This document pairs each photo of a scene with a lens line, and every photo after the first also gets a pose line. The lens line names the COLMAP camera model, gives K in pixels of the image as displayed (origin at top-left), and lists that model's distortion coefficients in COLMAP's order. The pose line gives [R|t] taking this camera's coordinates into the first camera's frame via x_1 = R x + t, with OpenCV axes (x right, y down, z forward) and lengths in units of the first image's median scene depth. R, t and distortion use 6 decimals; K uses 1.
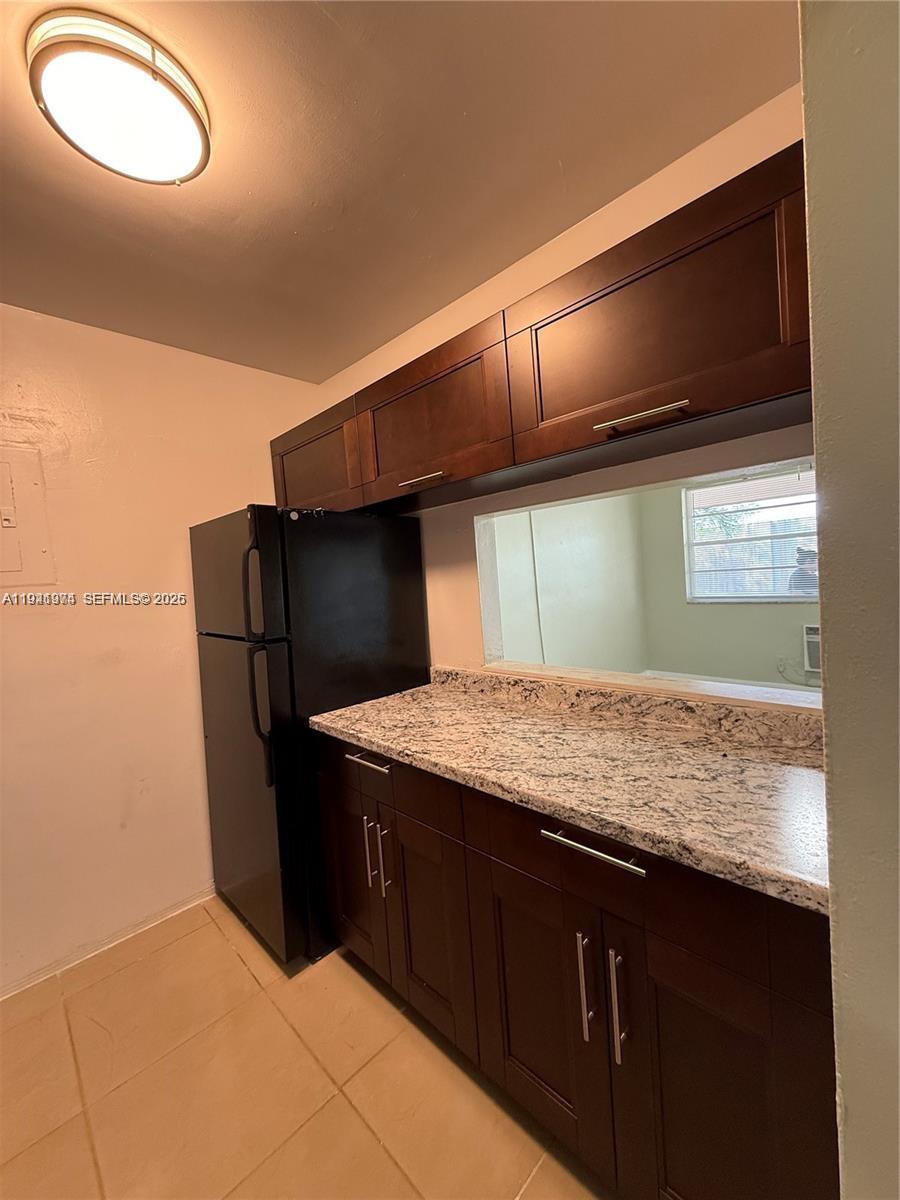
lens RADIAL K [[474.4, 0, 452.0], [0, 474.4, 597.7], [0, 0, 1]] dist [-0.000472, 0.000059]
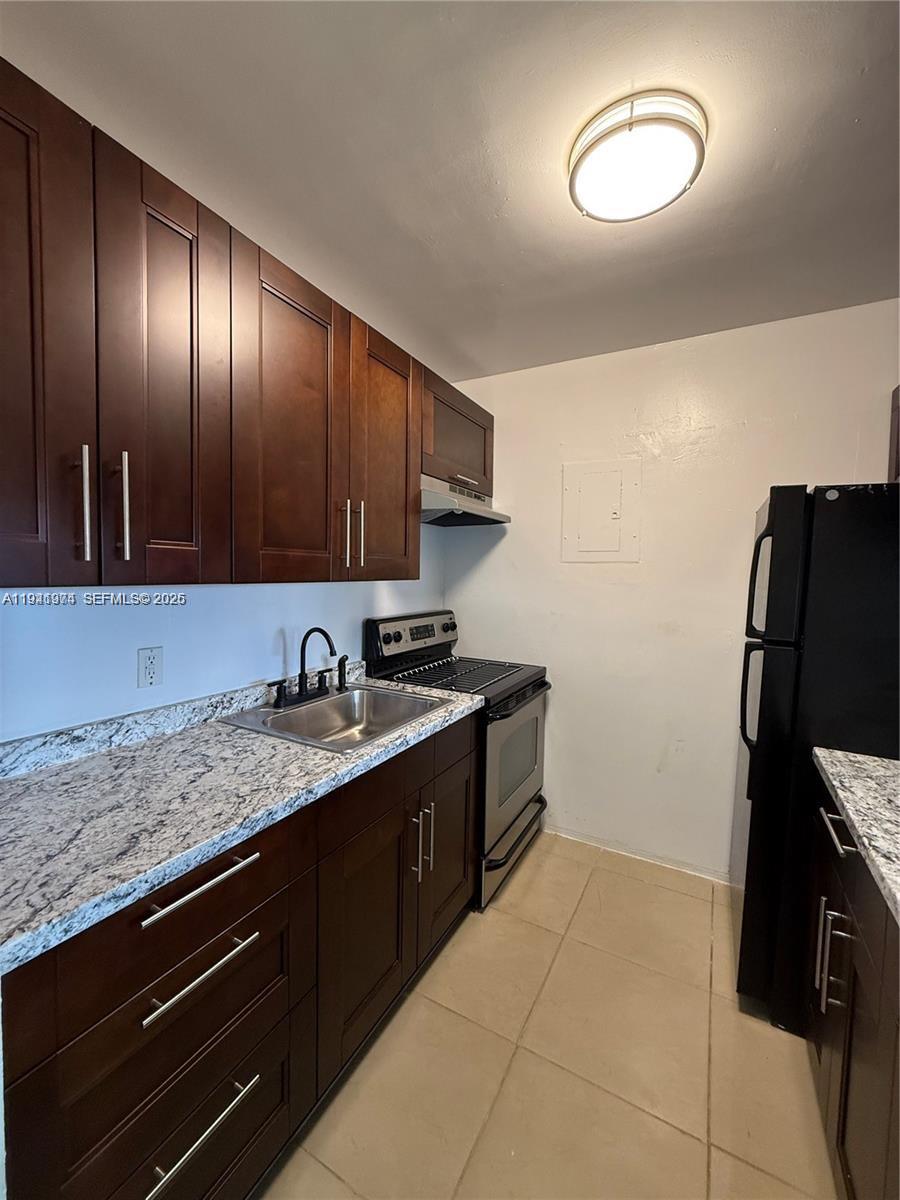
lens RADIAL K [[474.4, 0, 448.9], [0, 474.4, 595.9], [0, 0, 1]] dist [-0.000472, 0.000059]
pose [[0.276972, 0.126975, -0.952452, 0.303307], [-0.084950, 0.990585, 0.107355, -0.040573], [0.957115, 0.051177, 0.285151, 0.189275]]
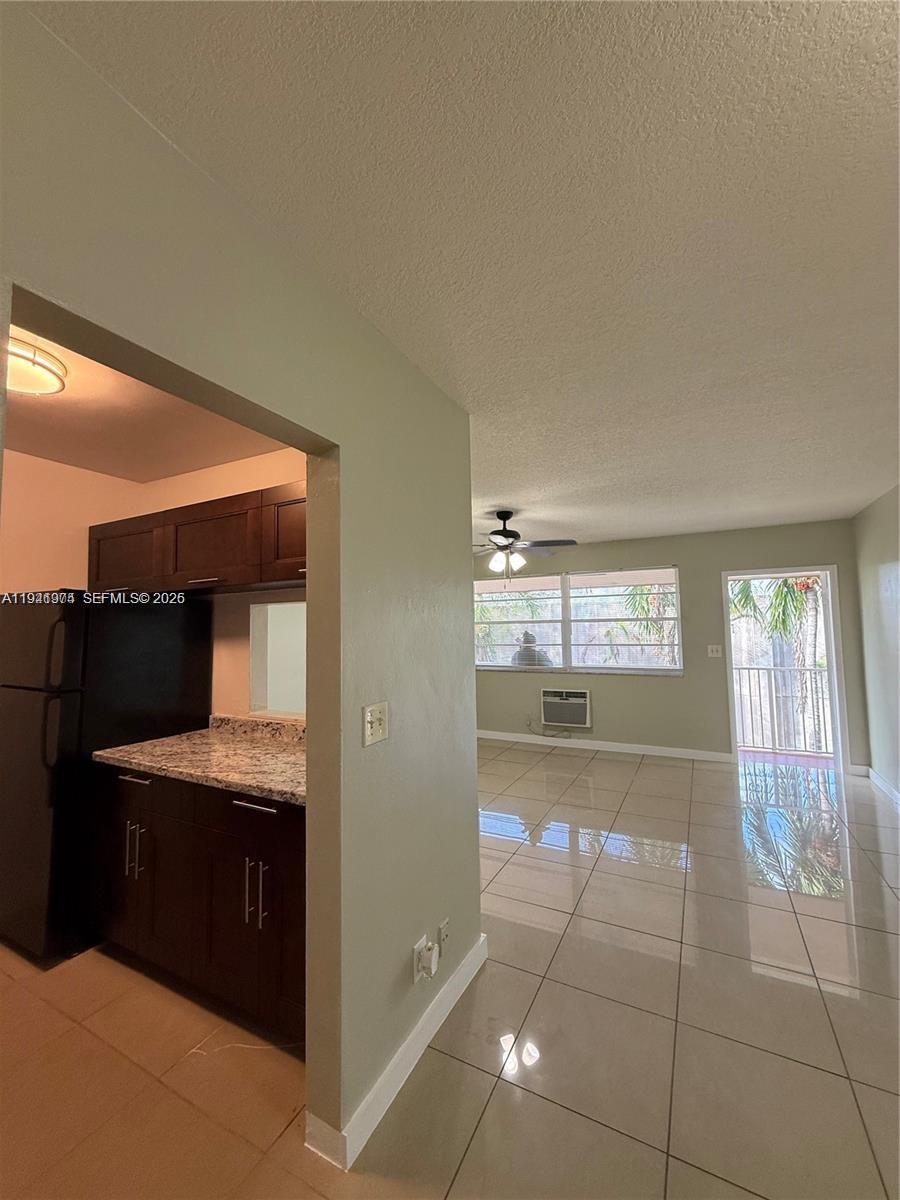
lens RADIAL K [[474.4, 0, 449.4], [0, 474.4, 597.5], [0, 0, 1]] dist [-0.000472, 0.000059]
pose [[0.954627, 0.073056, 0.288704, 0.257693], [-0.035532, 0.990459, -0.133146, -0.032853], [-0.295677, 0.116847, 0.948115, -0.652386]]
